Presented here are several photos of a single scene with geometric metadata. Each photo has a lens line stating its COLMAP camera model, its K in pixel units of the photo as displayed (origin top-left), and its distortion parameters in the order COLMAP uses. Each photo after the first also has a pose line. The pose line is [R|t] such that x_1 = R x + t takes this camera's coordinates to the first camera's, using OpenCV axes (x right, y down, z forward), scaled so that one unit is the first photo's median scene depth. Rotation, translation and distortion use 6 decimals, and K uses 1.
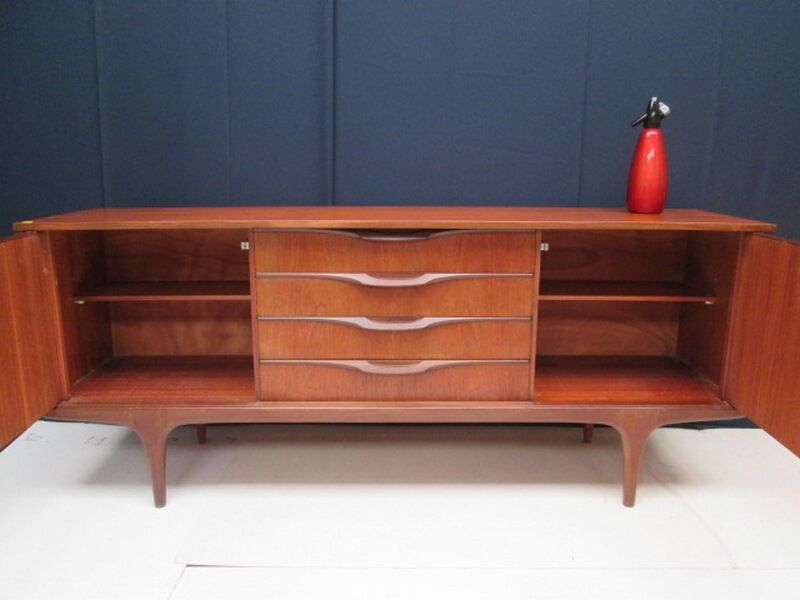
lens RADIAL K [[660.4, 0, 397.0], [0, 660.4, 300.9], [0, 0, 1]] dist [0.005223, -0.003307]
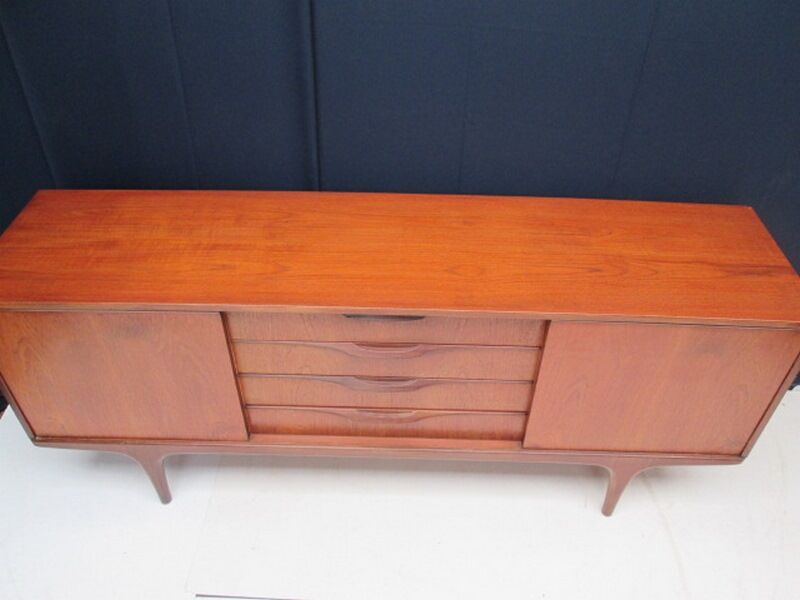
lens RADIAL K [[660.4, 0, 401.9], [0, 660.4, 302.9], [0, 0, 1]] dist [0.005223, -0.003307]
pose [[0.999678, 0.024063, -0.008003, 0.023319], [-0.017434, 0.881310, 0.472218, -0.502418], [0.018417, -0.471926, 0.881446, 0.227478]]
